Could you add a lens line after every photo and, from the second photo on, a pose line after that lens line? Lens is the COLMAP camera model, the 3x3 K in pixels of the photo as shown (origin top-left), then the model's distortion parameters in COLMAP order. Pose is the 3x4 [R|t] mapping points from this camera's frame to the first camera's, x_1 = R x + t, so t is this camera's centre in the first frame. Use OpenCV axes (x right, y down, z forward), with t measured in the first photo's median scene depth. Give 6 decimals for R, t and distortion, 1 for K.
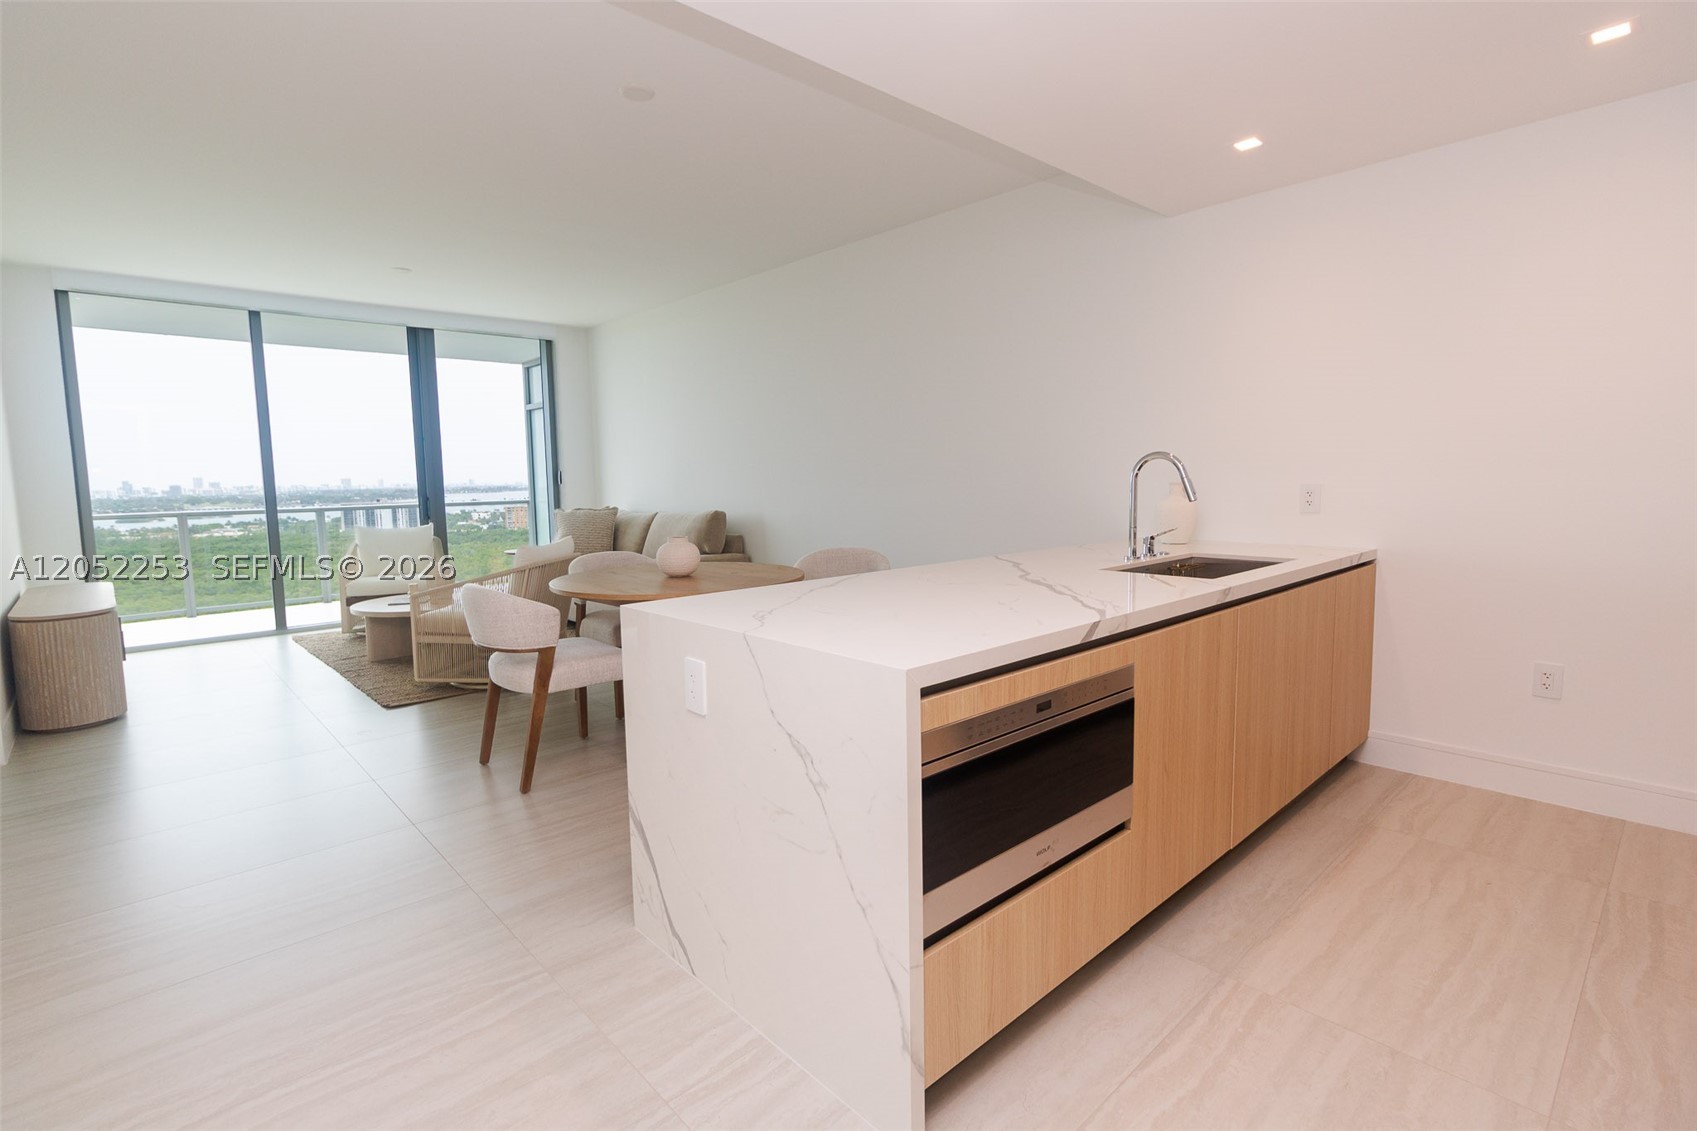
lens RADIAL K [[783.7, 0, 852.2], [0, 783.7, 557.1], [0, 0, 1]] dist [0.001054, -0.000429]
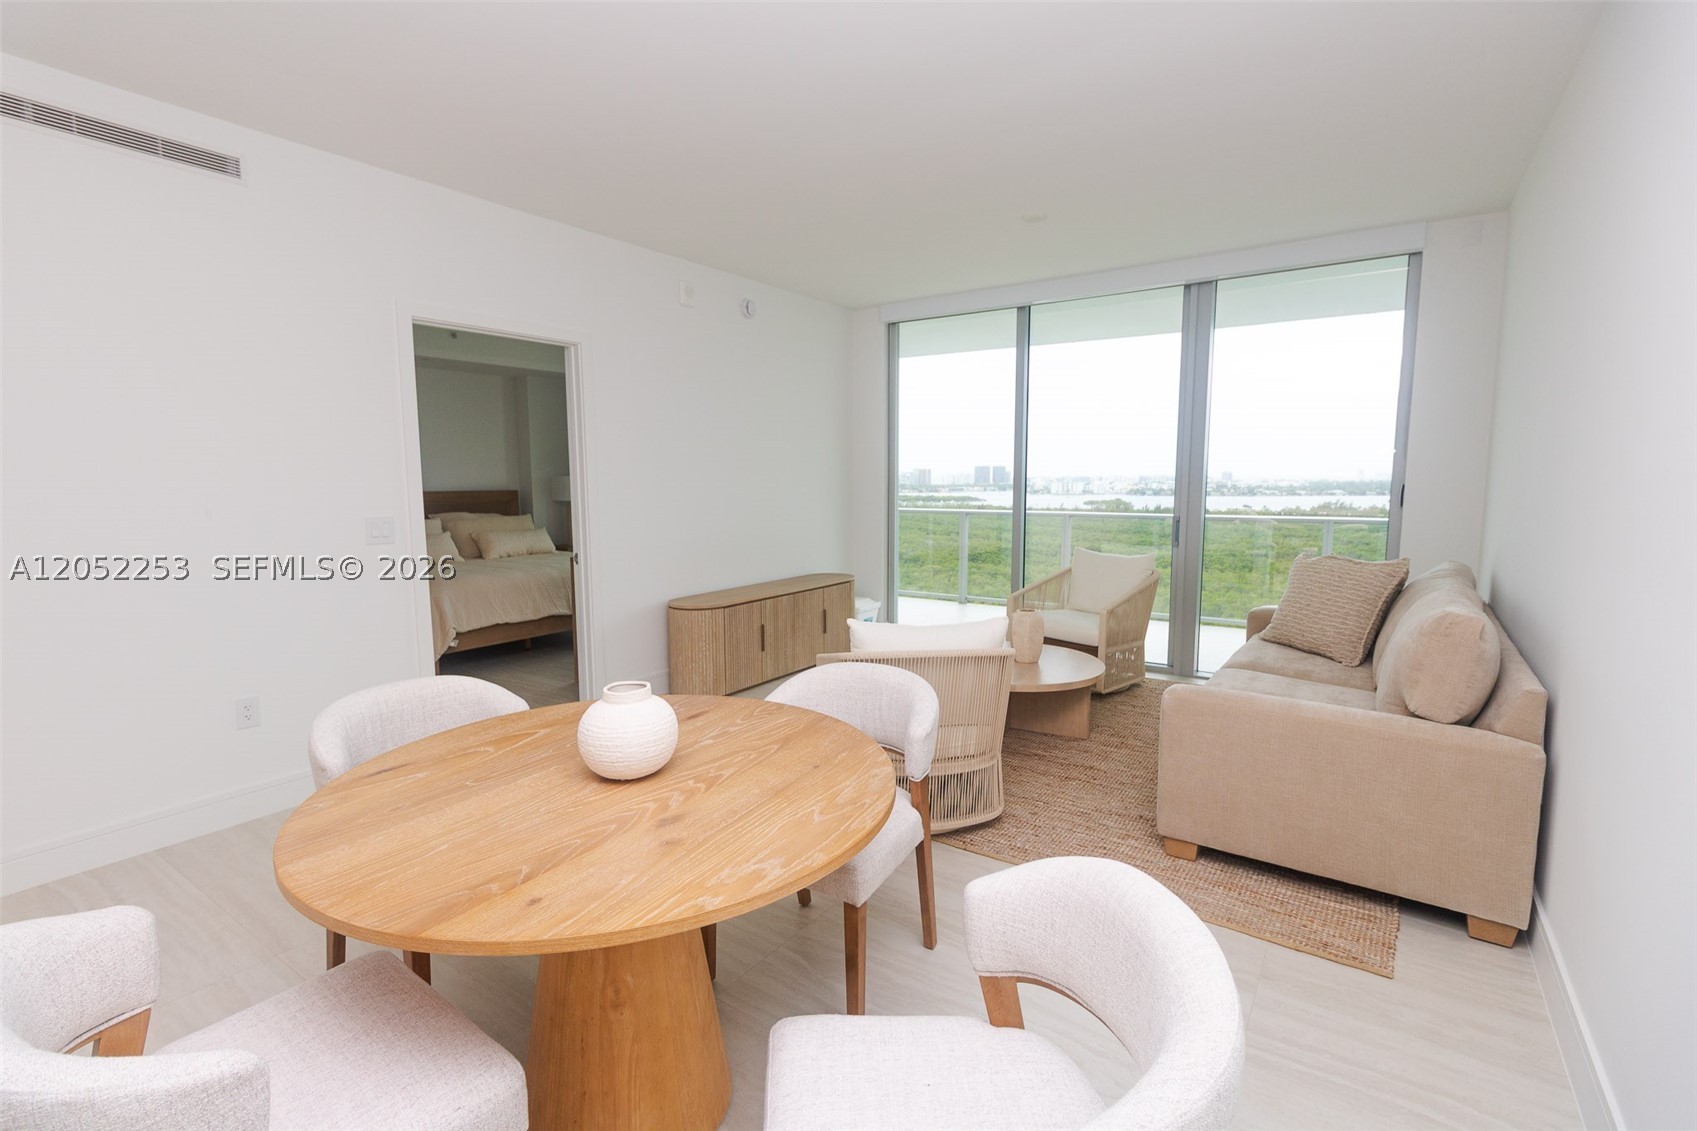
lens RADIAL K [[783.7, 0, 837.0], [0, 783.7, 570.4], [0, 0, 1]] dist [0.001054, -0.000429]
pose [[0.201452, 0.132195, -0.970537, 0.128607], [-0.096033, 0.988743, 0.114742, -0.088898], [0.974779, 0.070089, 0.211879, 0.603060]]
